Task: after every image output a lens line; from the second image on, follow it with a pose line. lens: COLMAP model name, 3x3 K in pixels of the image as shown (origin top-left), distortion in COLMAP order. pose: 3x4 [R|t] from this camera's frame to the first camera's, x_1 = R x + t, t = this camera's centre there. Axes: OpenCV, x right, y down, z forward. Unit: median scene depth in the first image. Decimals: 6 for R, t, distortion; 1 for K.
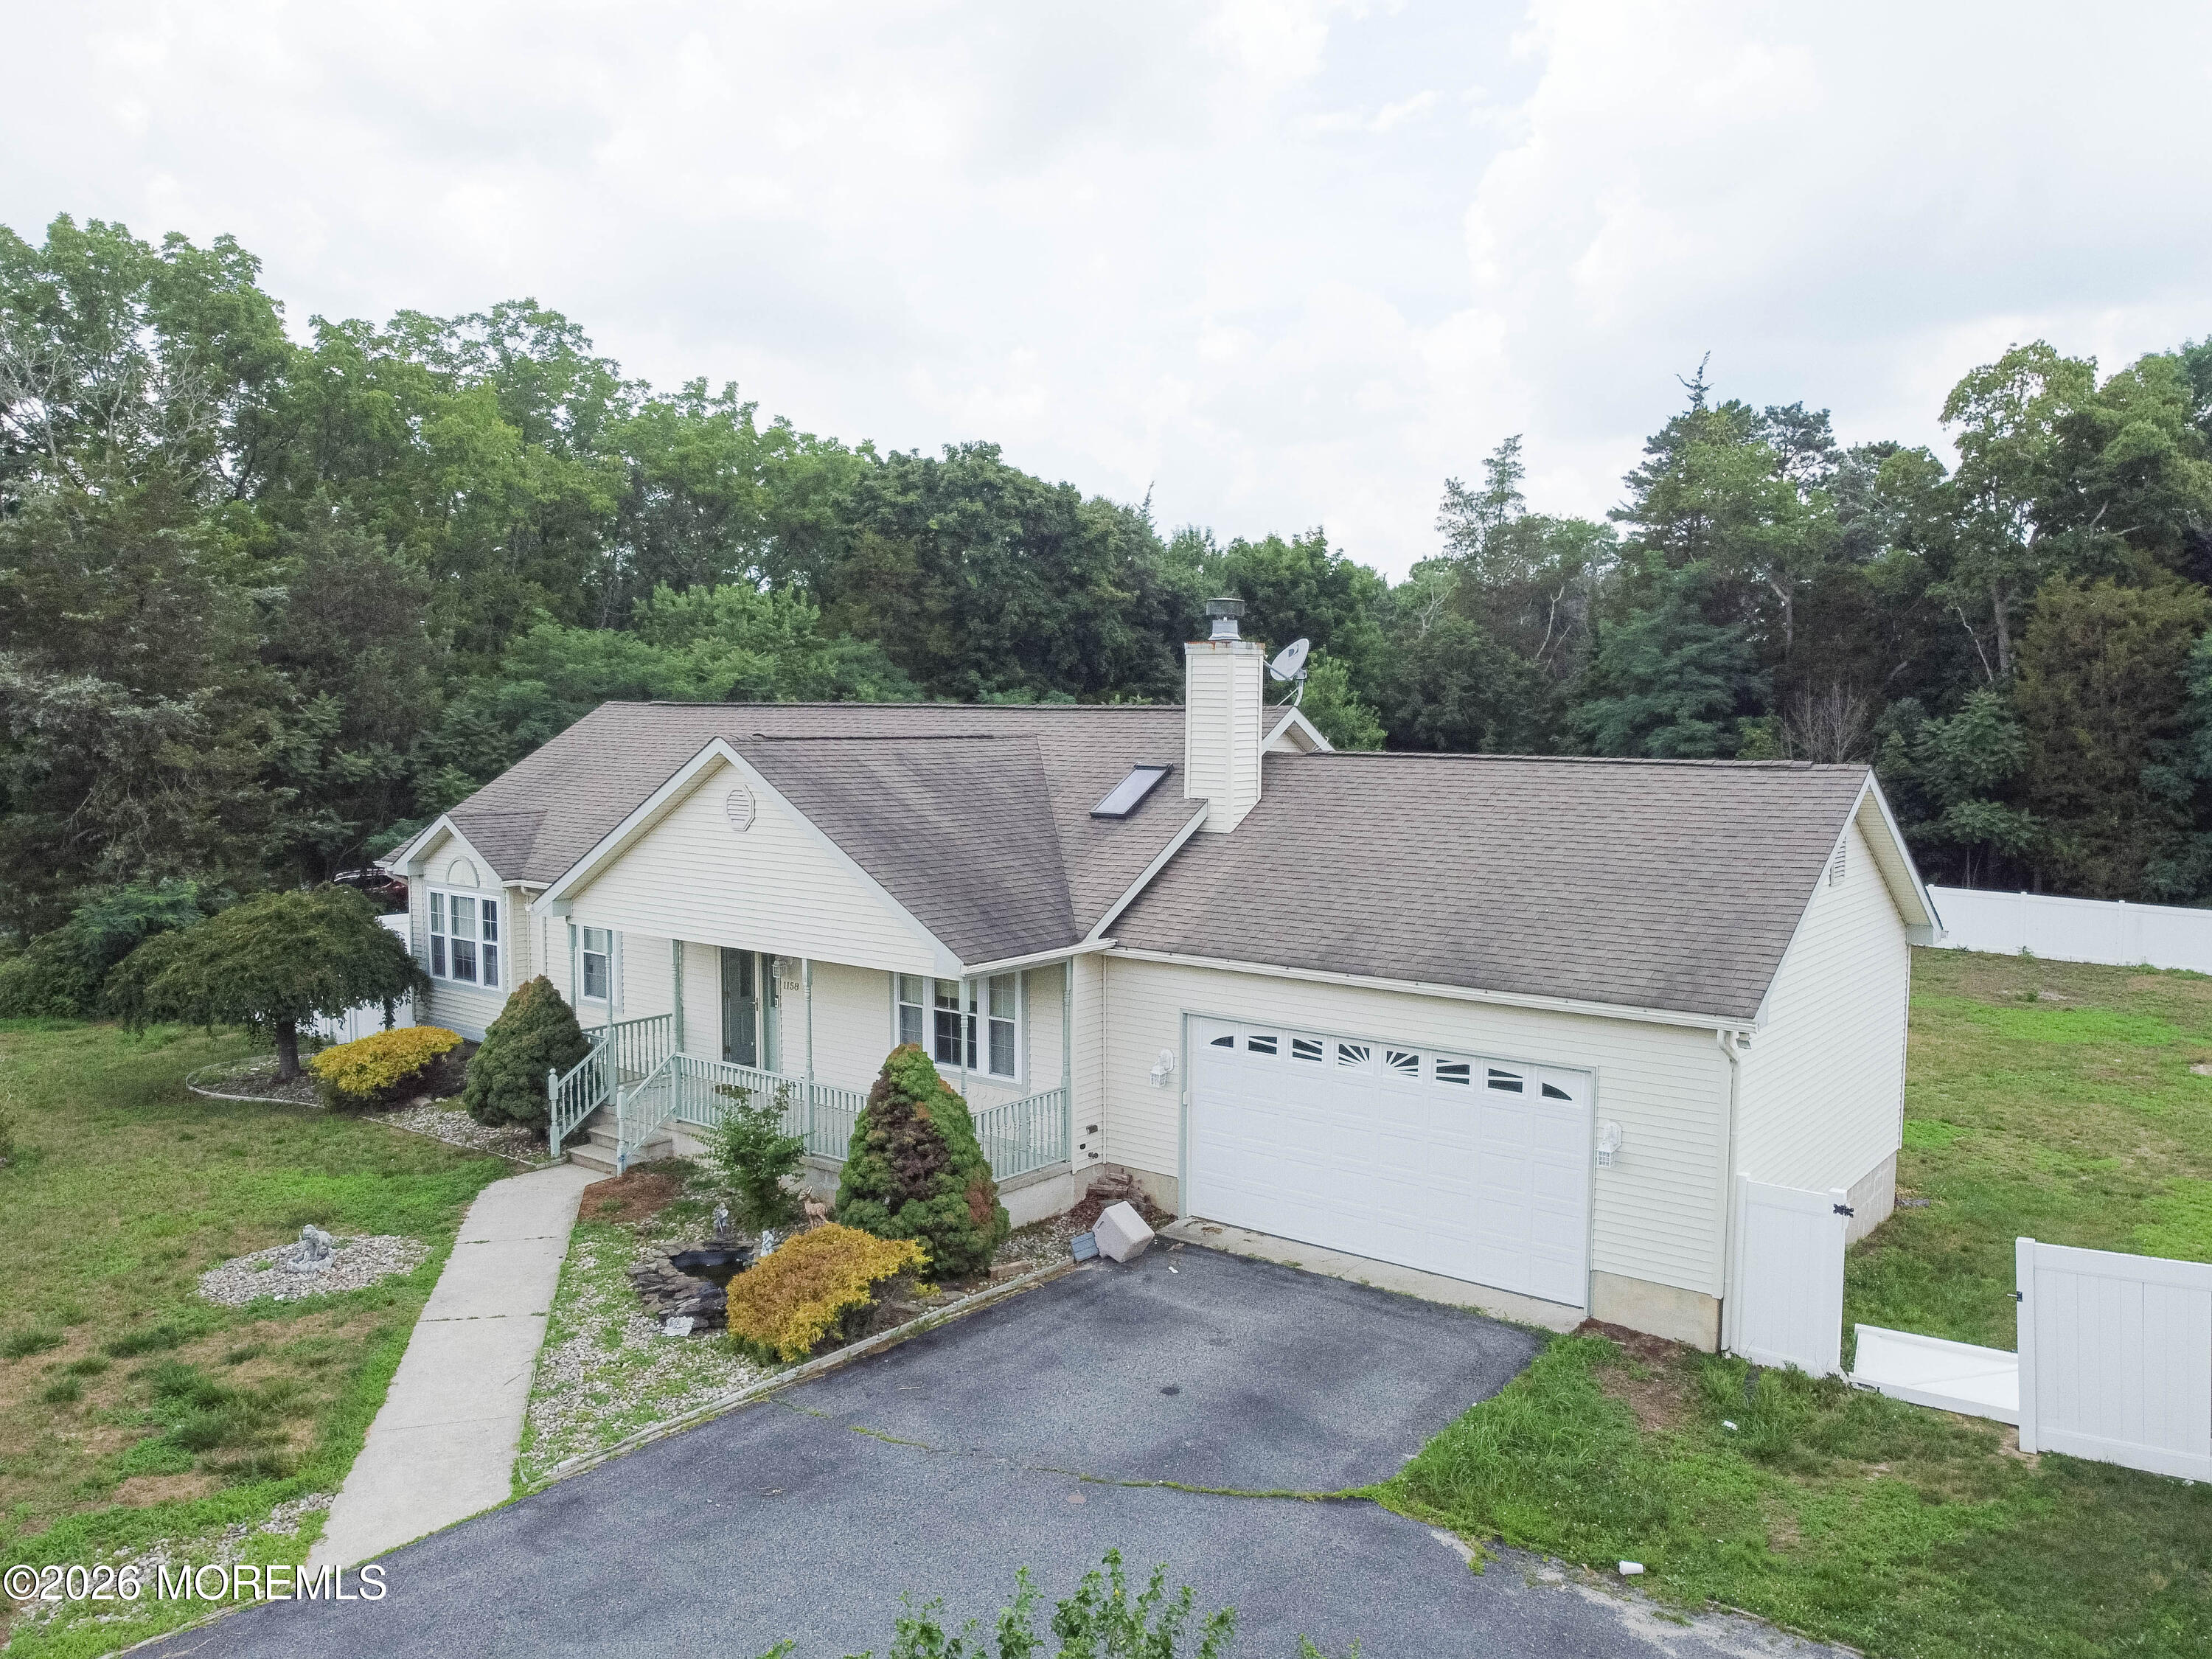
lens RADIAL K [[1681.5, 0, 1106.0], [0, 1681.5, 829.5], [0, 0, 1]] dist [-0.007965, 0.006115]
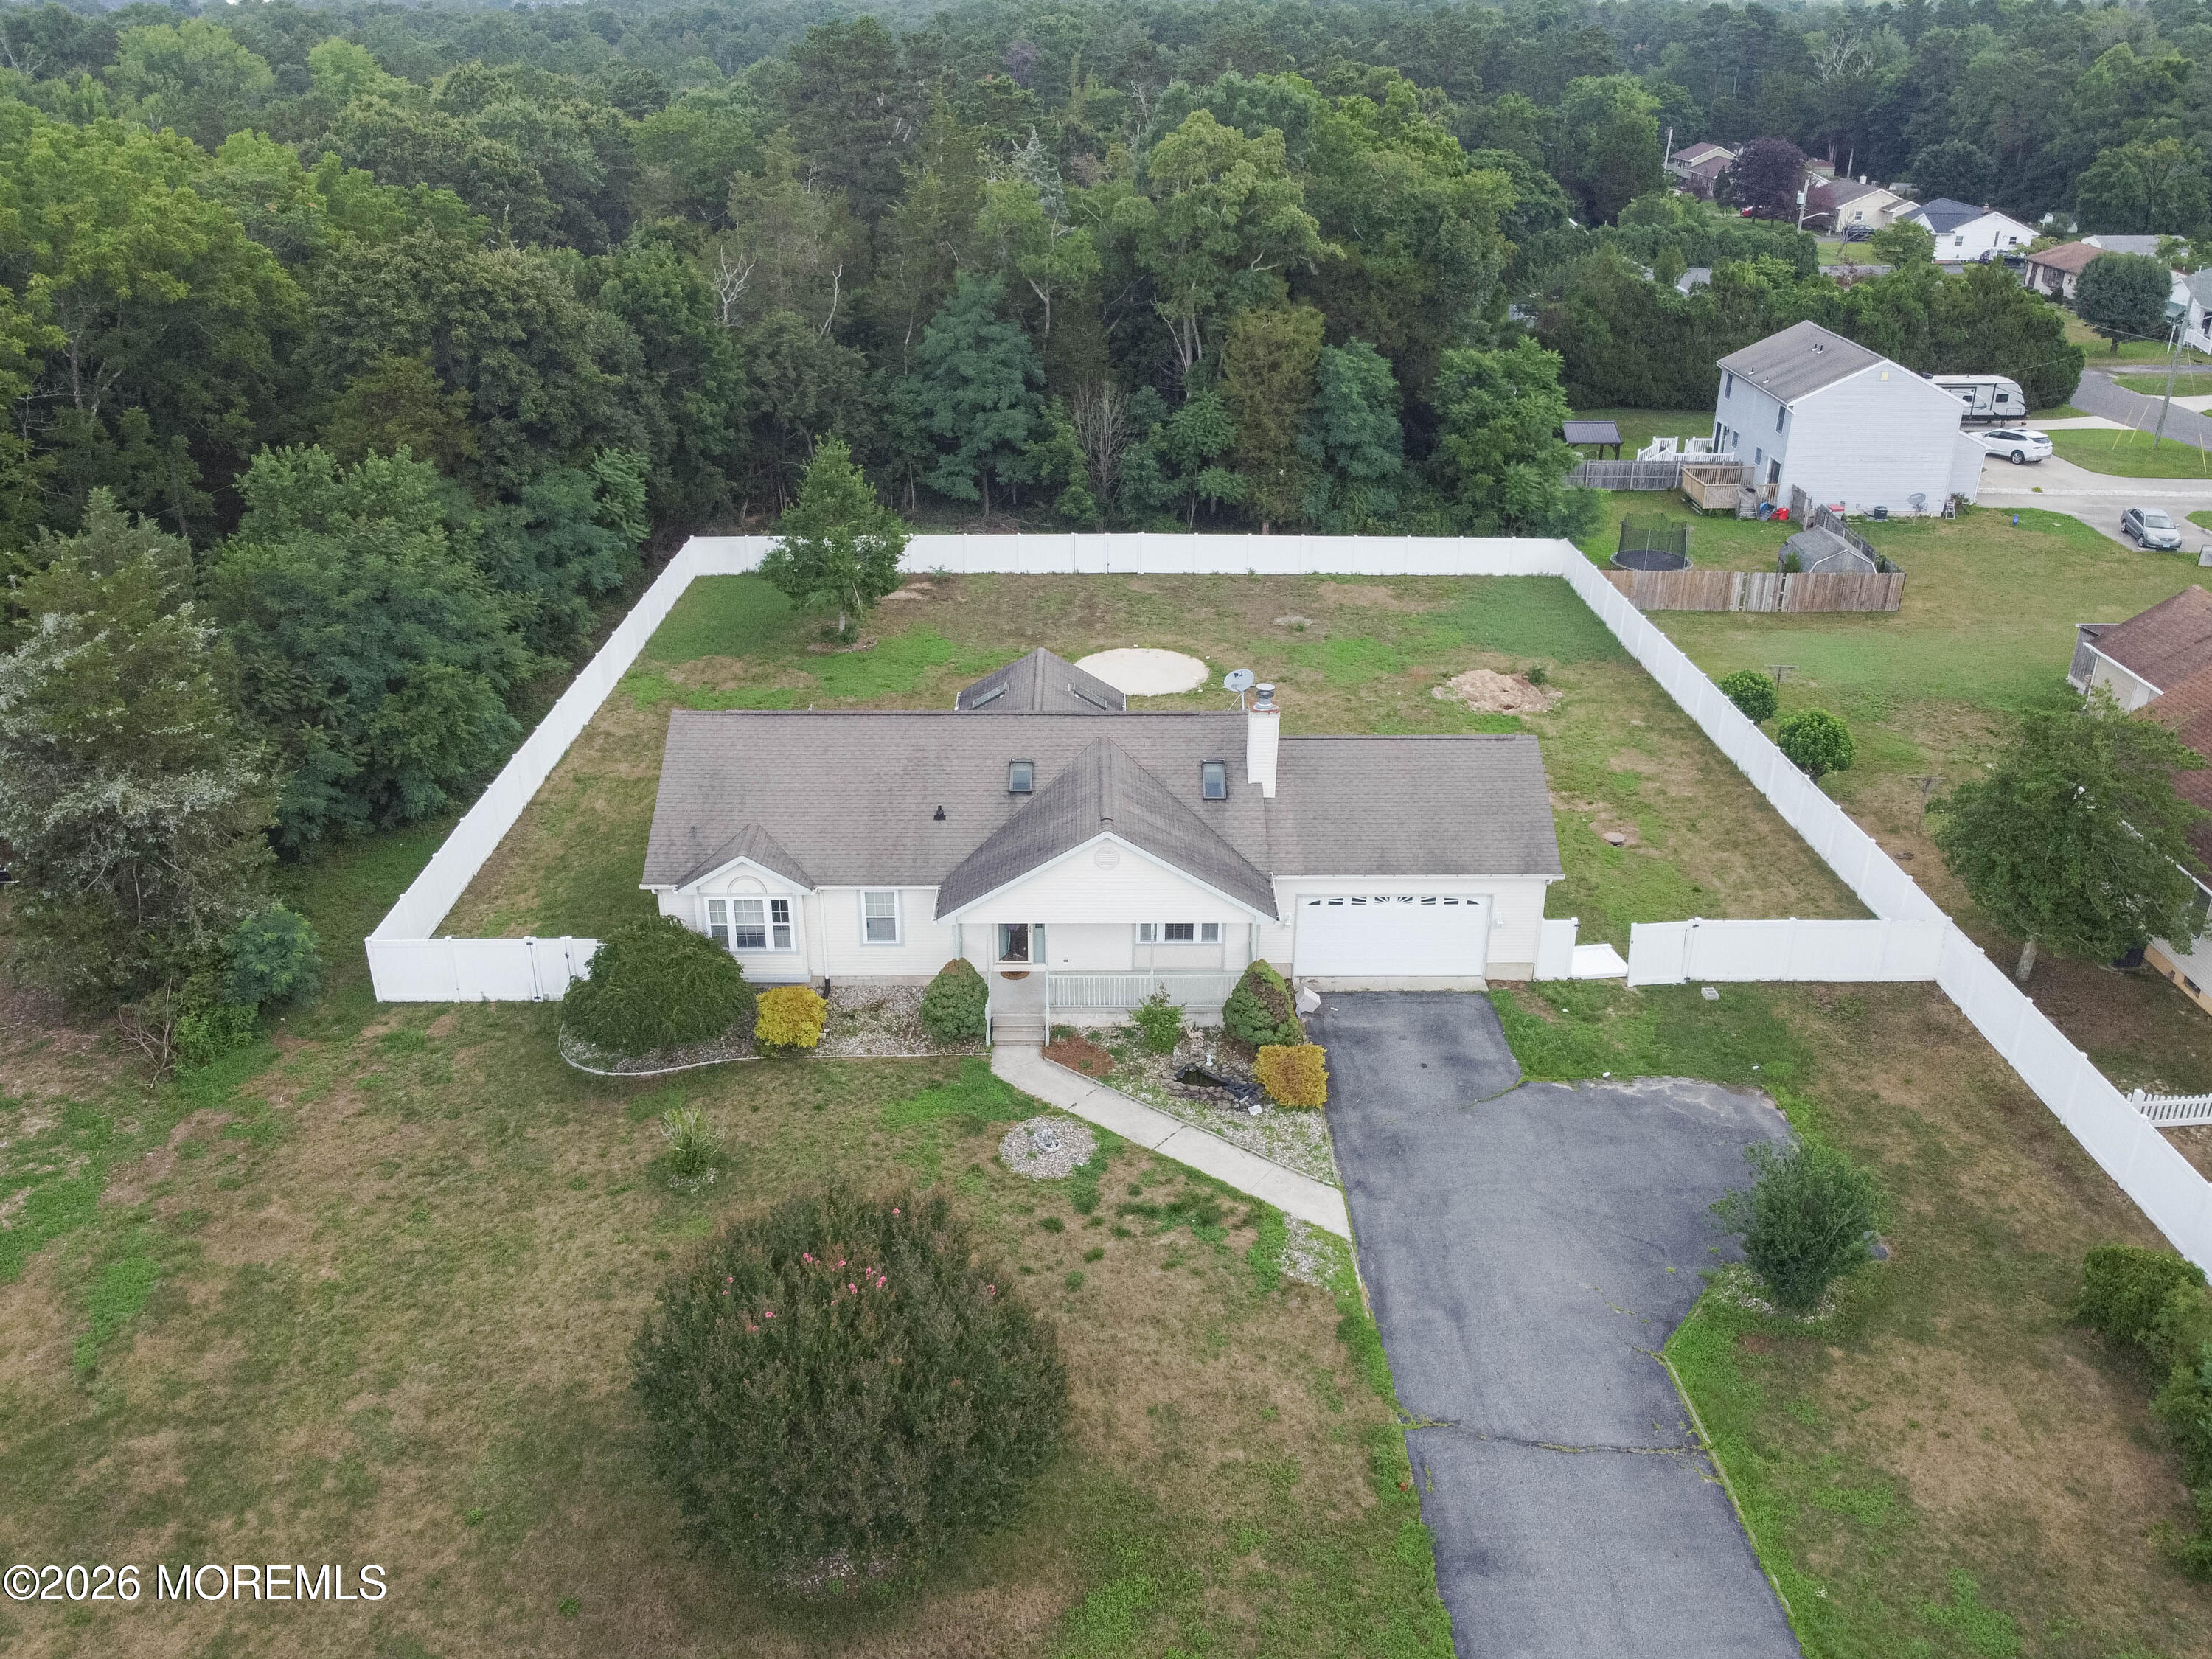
lens RADIAL K [[1778.8, 0, 1107.5], [0, 1778.8, 779.1], [0, 0, 1]] dist [-0.009922, 0.006292]
pose [[0.777495, -0.257117, 0.573927, -1.699026], [0.047384, 0.933961, 0.354220, -1.021679], [-0.627102, -0.248210, 0.738333, -0.605563]]
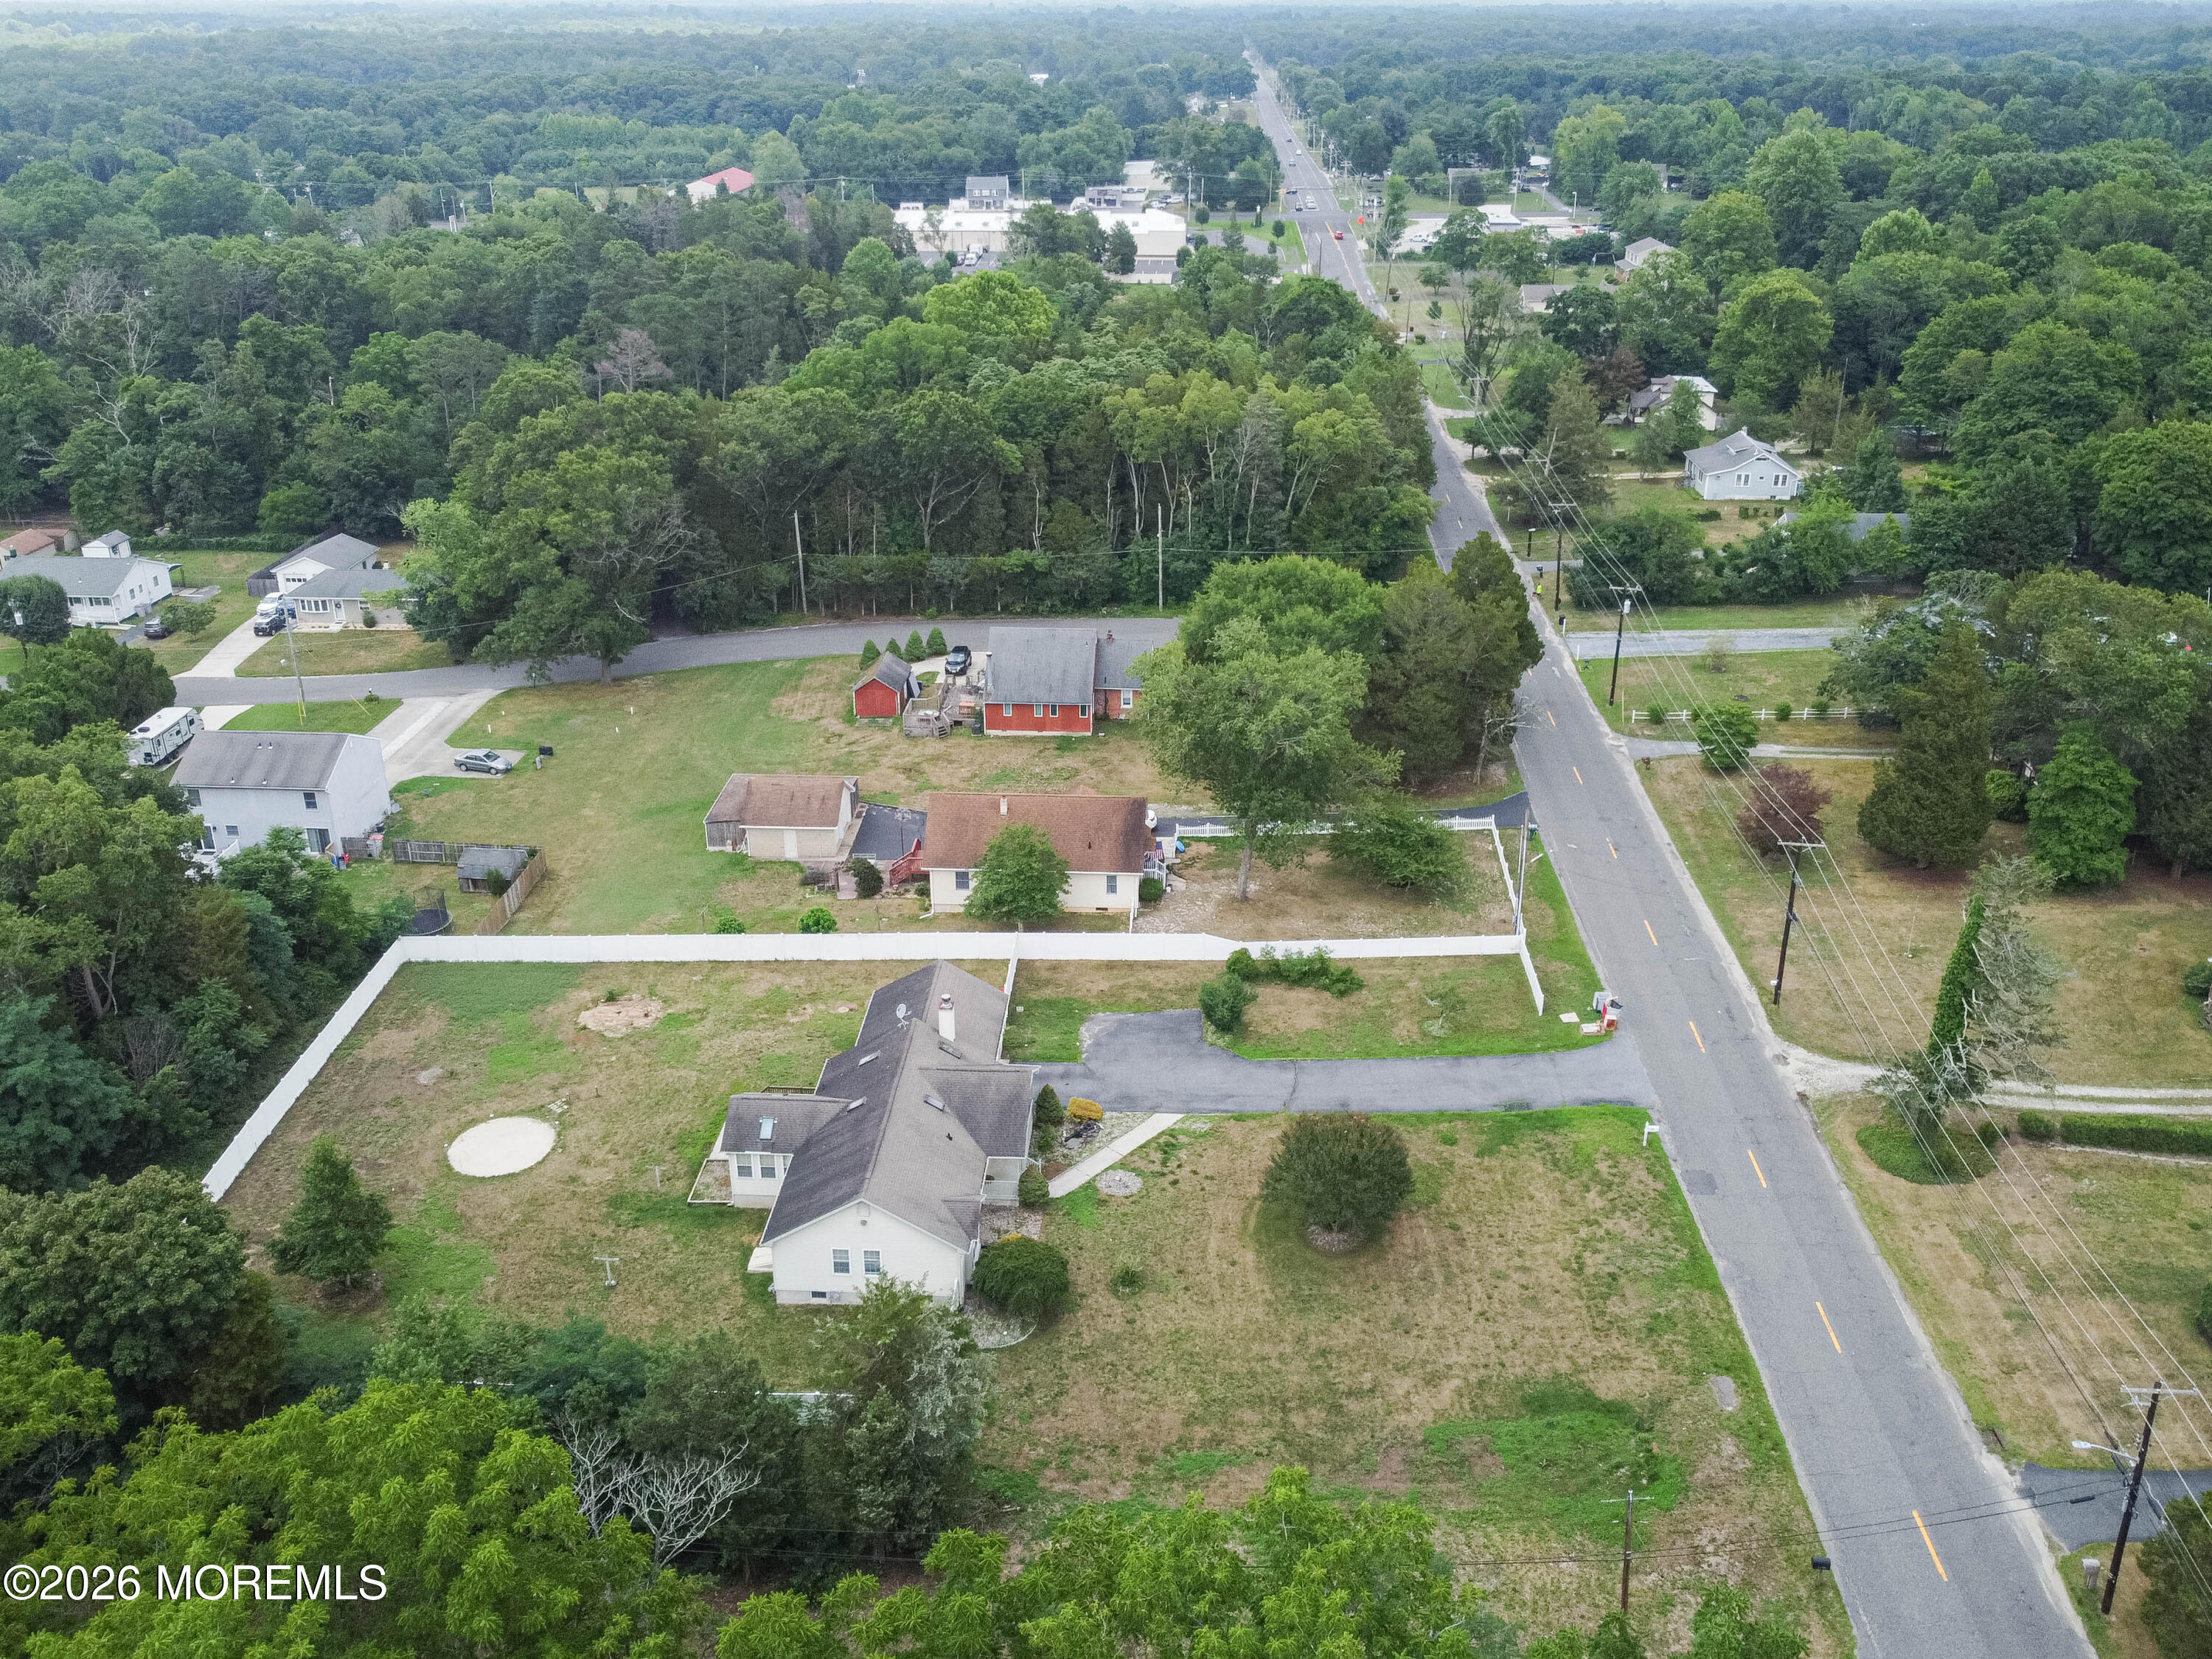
lens RADIAL K [[1836.1, 0, 1106.9], [0, 1836.1, 748.1], [0, 0, 1]] dist [-0.000582, 0.003446]
pose [[-0.576229, -0.314761, 0.754245, -4.309674], [0.061243, 0.903639, 0.423895, -3.298407], [-0.814990, 0.290453, -0.501426, 3.550341]]
